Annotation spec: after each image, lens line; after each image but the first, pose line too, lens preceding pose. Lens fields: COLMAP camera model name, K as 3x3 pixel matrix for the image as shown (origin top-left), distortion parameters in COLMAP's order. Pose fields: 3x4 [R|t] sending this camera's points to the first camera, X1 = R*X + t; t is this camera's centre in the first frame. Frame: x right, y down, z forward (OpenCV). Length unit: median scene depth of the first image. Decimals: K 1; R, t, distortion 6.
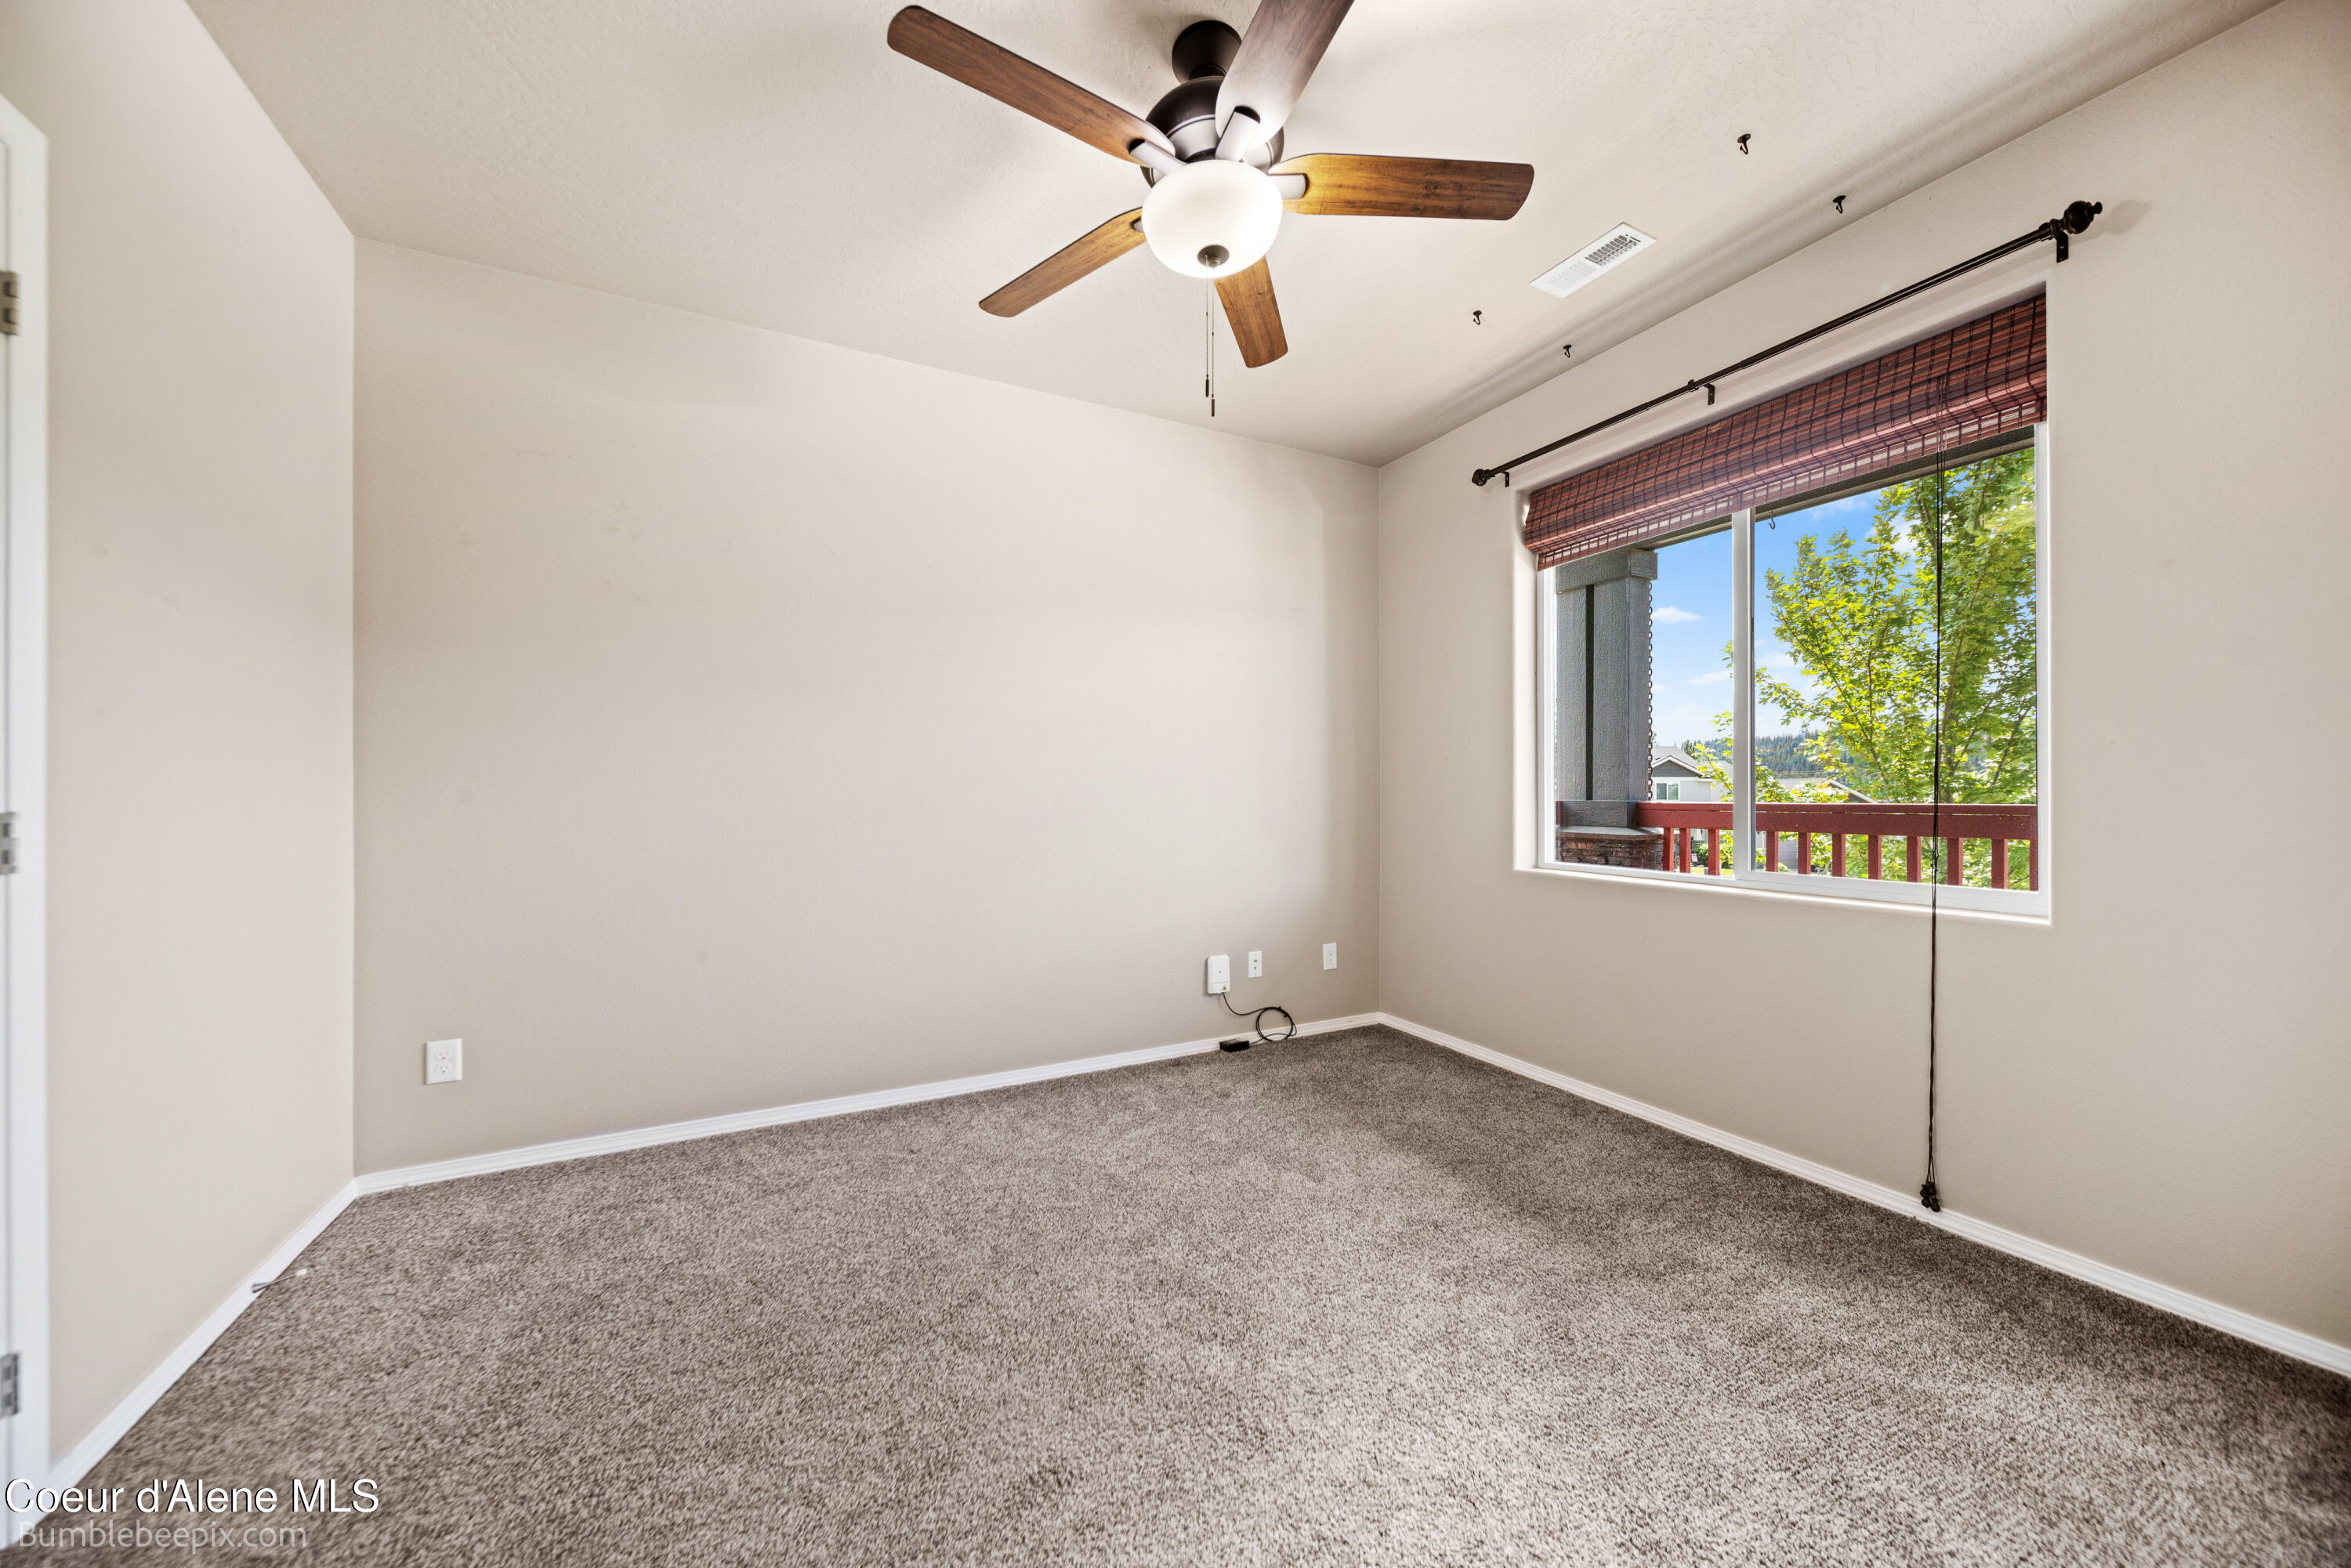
lens RADIAL K [[844.7, 0, 1175.5], [0, 844.7, 784.0], [0, 0, 1]] dist [-0.000579, -0.000005]
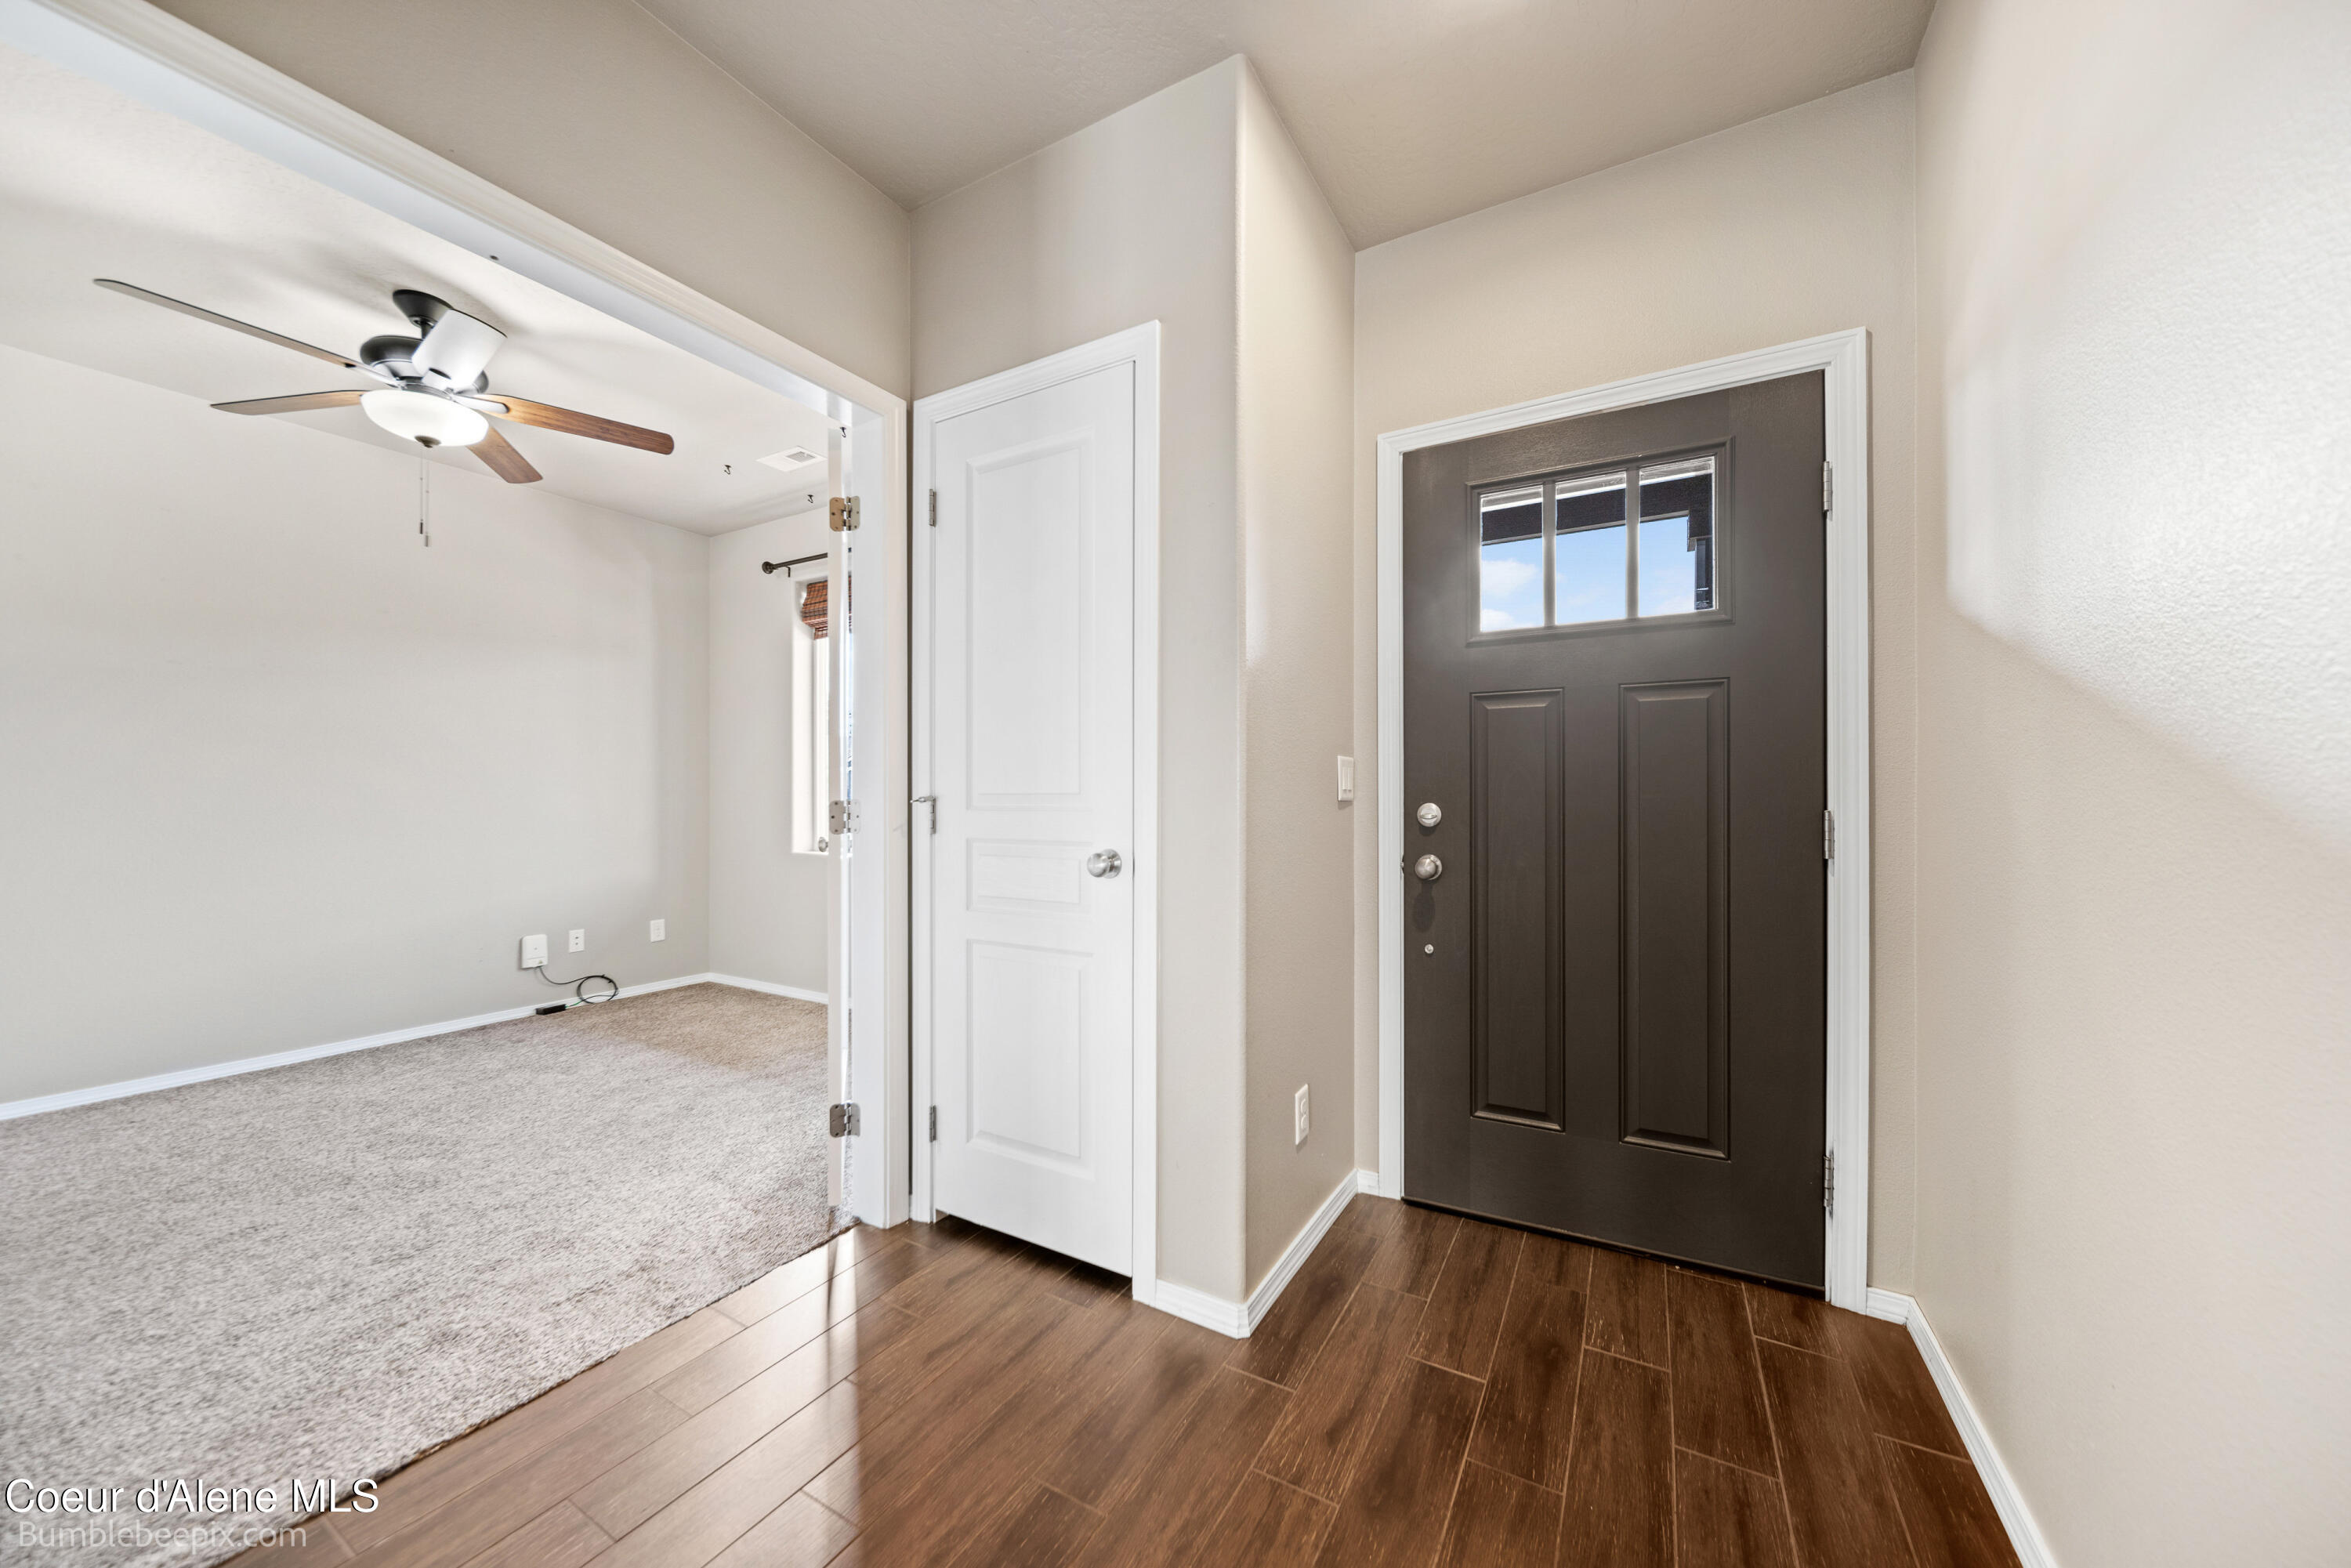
lens RADIAL K [[829.3, 0, 1176.7], [0, 829.3, 795.5], [0, 0, 1]] dist [0.001792, -0.001678]
pose [[0.837573, 0.002871, 0.546318, 0.226460], [-0.008370, 0.999936, 0.007578, -0.011149], [-0.546262, -0.010920, 0.837543, -0.614626]]
